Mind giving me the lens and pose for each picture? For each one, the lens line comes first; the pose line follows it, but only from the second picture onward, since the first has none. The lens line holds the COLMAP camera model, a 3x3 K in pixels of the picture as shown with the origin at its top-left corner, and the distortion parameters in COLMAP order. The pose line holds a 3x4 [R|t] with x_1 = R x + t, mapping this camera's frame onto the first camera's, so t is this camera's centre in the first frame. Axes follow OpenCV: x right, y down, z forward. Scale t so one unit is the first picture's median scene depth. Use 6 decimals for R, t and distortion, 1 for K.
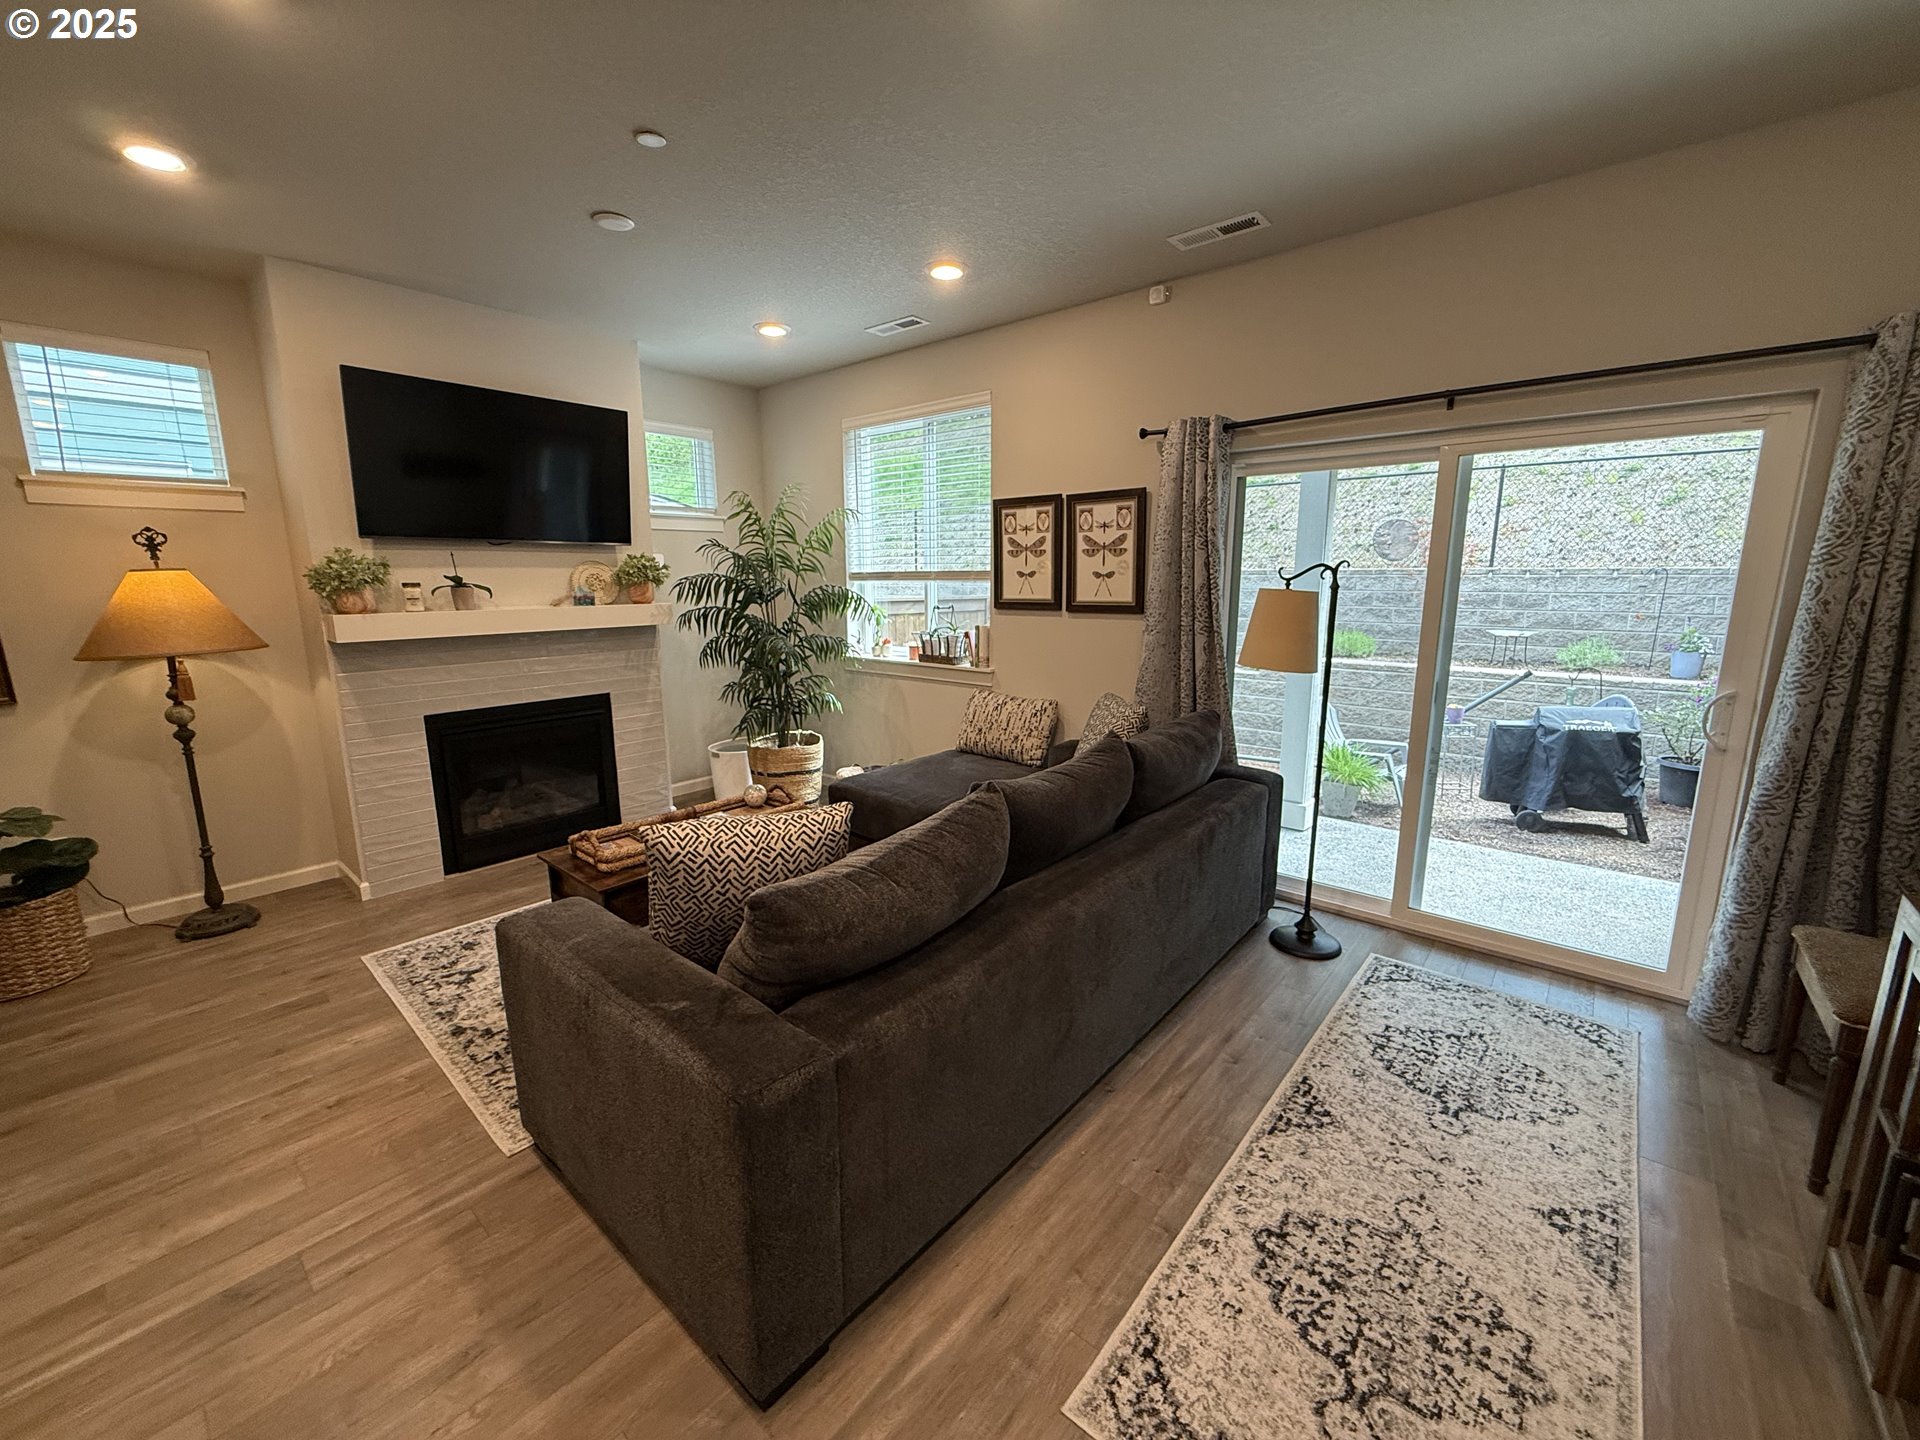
lens RADIAL K [[764.3, 0, 959.8], [0, 764.3, 717.7], [0, 0, 1]] dist [-0.000265, 0.000105]
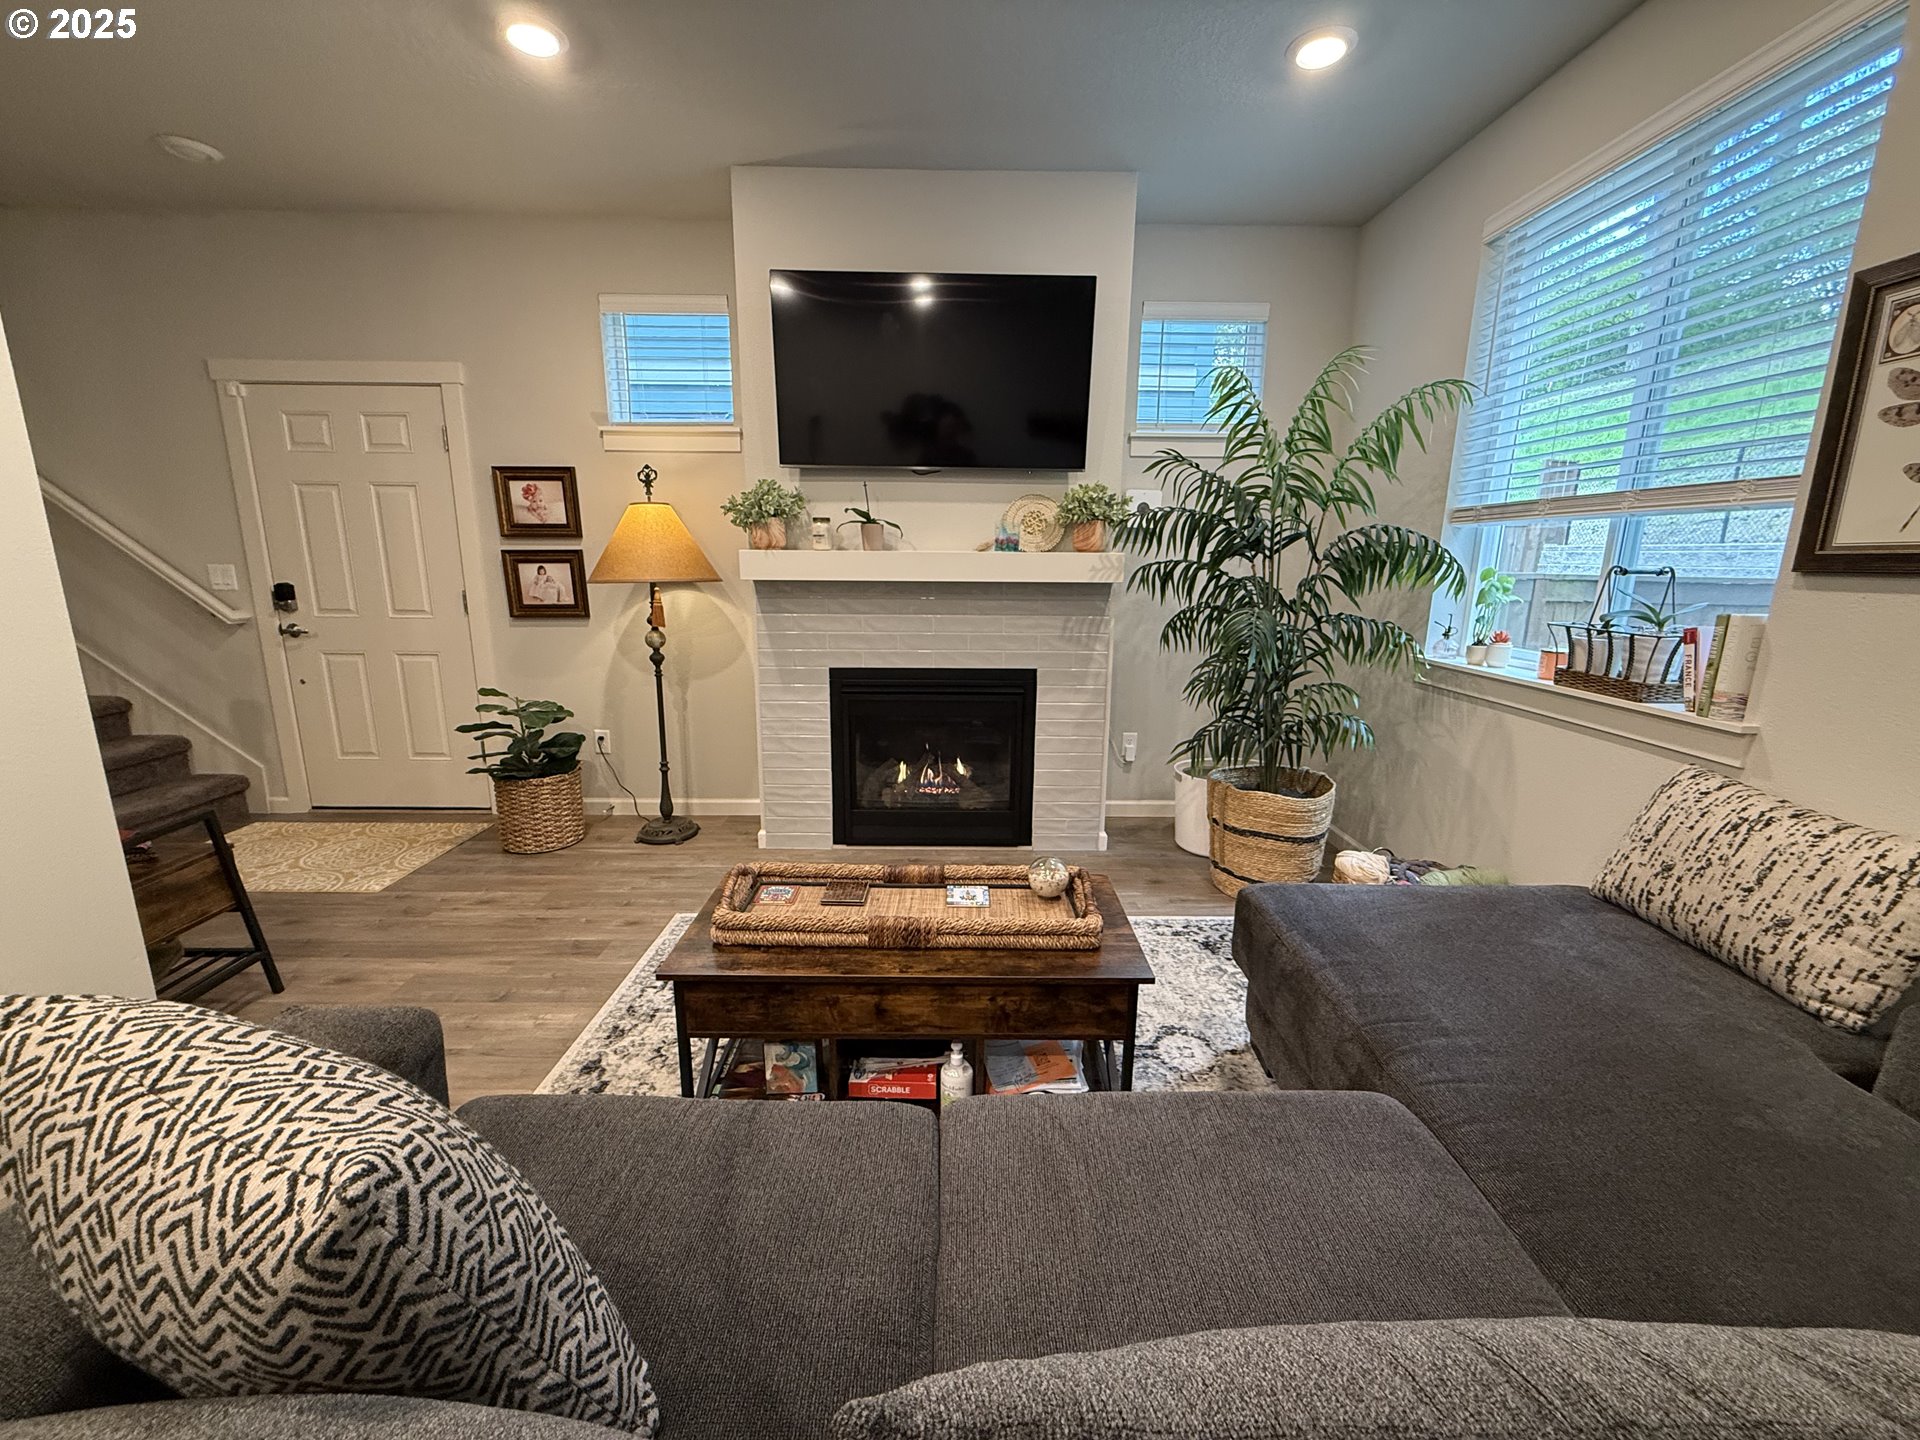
lens RADIAL K [[764.3, 0, 959.8], [0, 764.3, 717.7], [0, 0, 1]] dist [-0.000265, 0.000105]
pose [[0.657348, 0.166989, -0.734853, 0.068753], [-0.152349, 0.984452, 0.087428, -0.043366], [0.738027, 0.054483, 0.672568, 0.465935]]
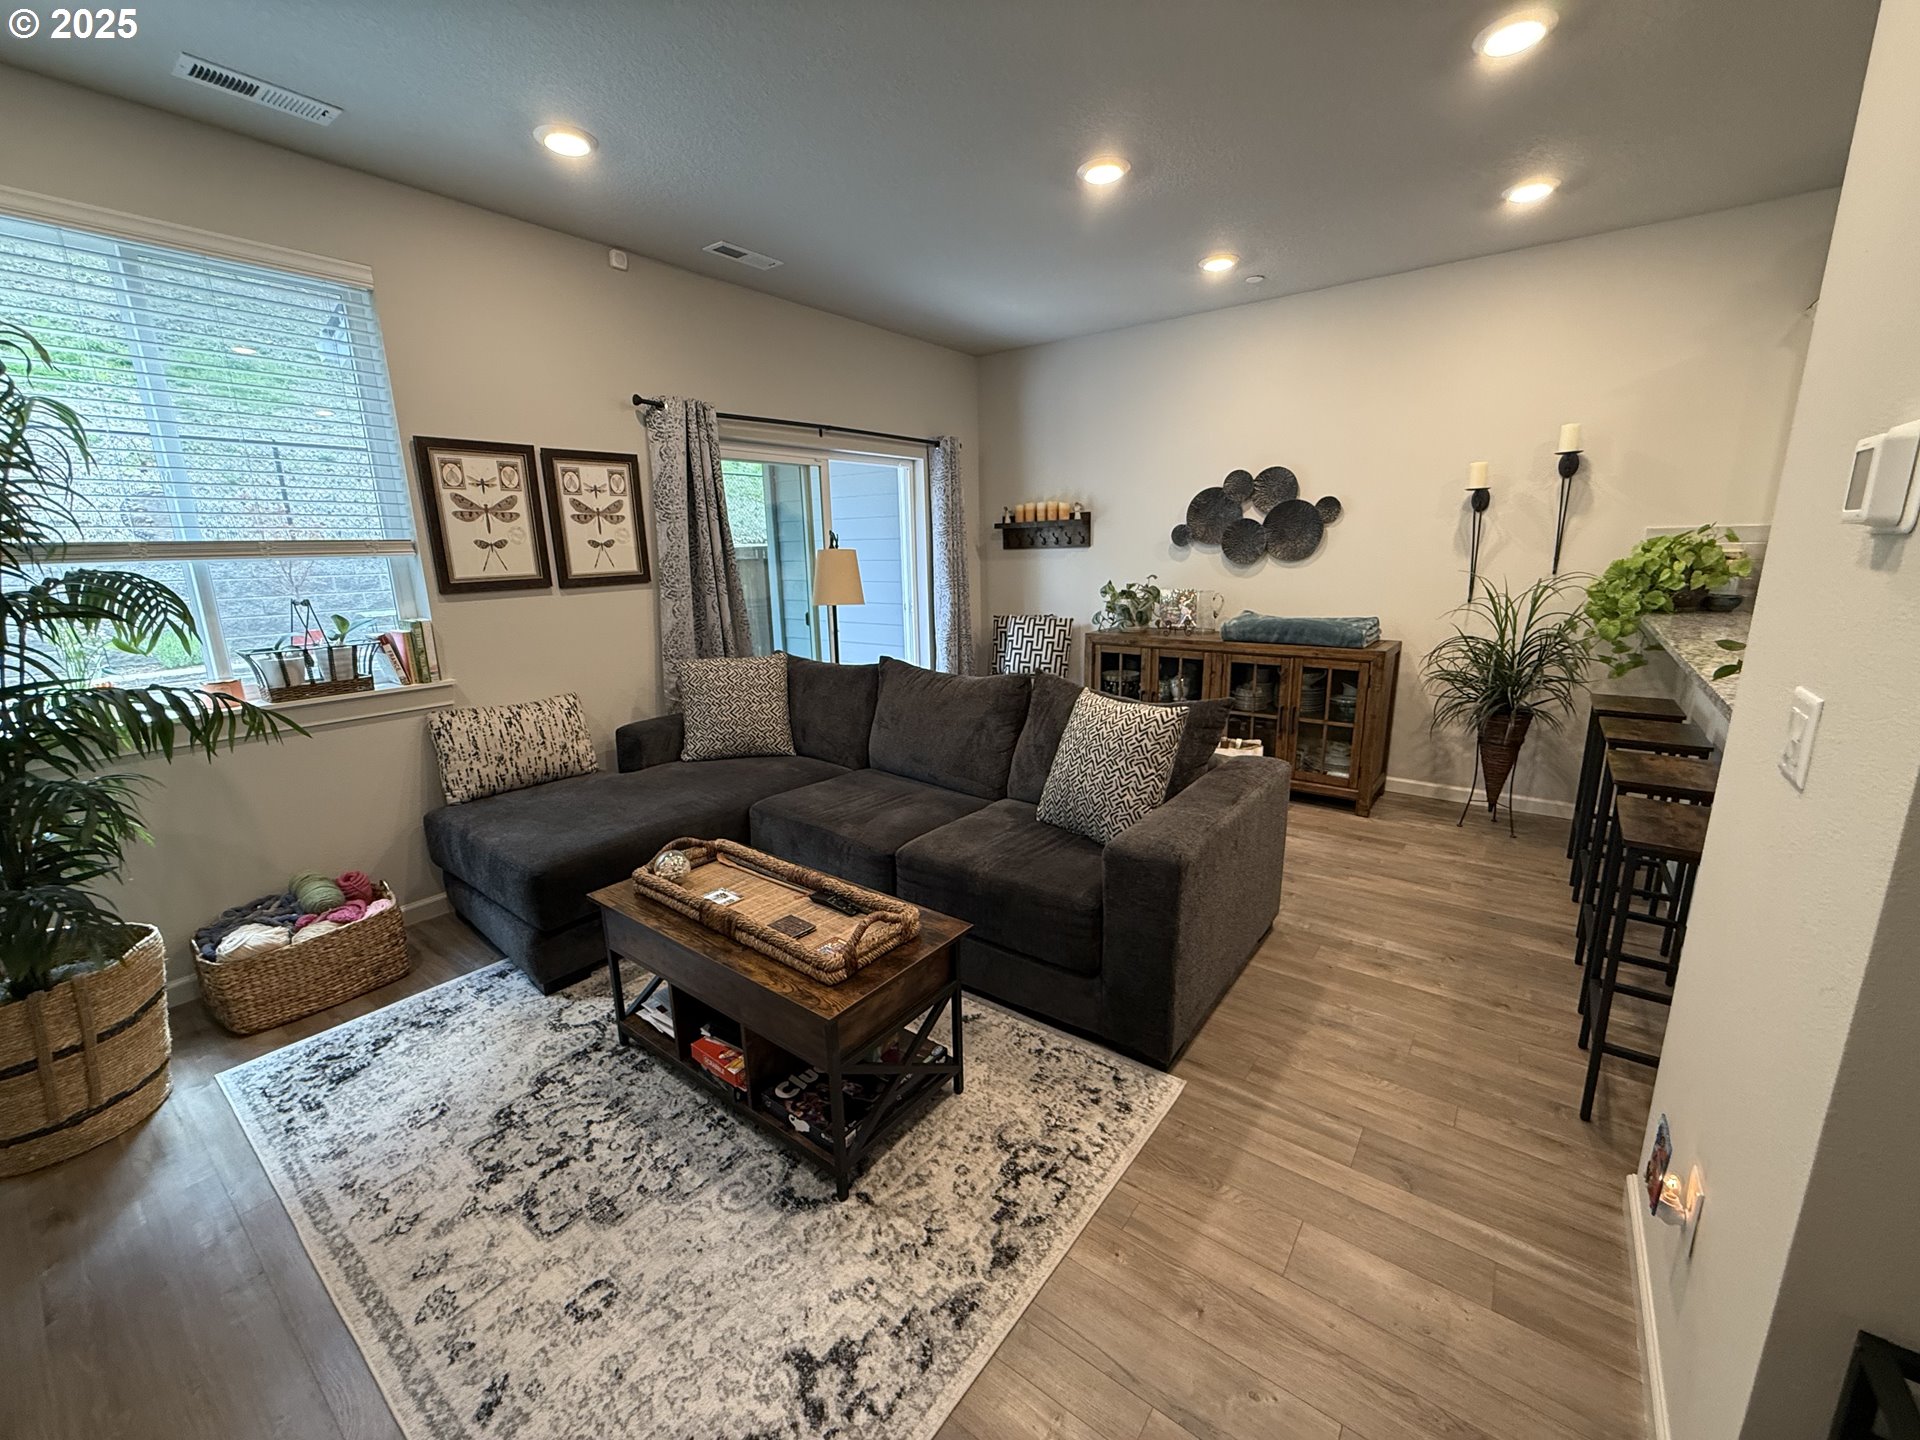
lens RADIAL K [[764.3, 0, 959.8], [0, 764.3, 717.7], [0, 0, 1]] dist [-0.000265, 0.000105]
pose [[-0.055185, -0.213846, 0.975307, -0.741248], [0.207750, 0.952959, 0.220701, -0.096099], [-0.976624, 0.214800, -0.008163, 0.602199]]
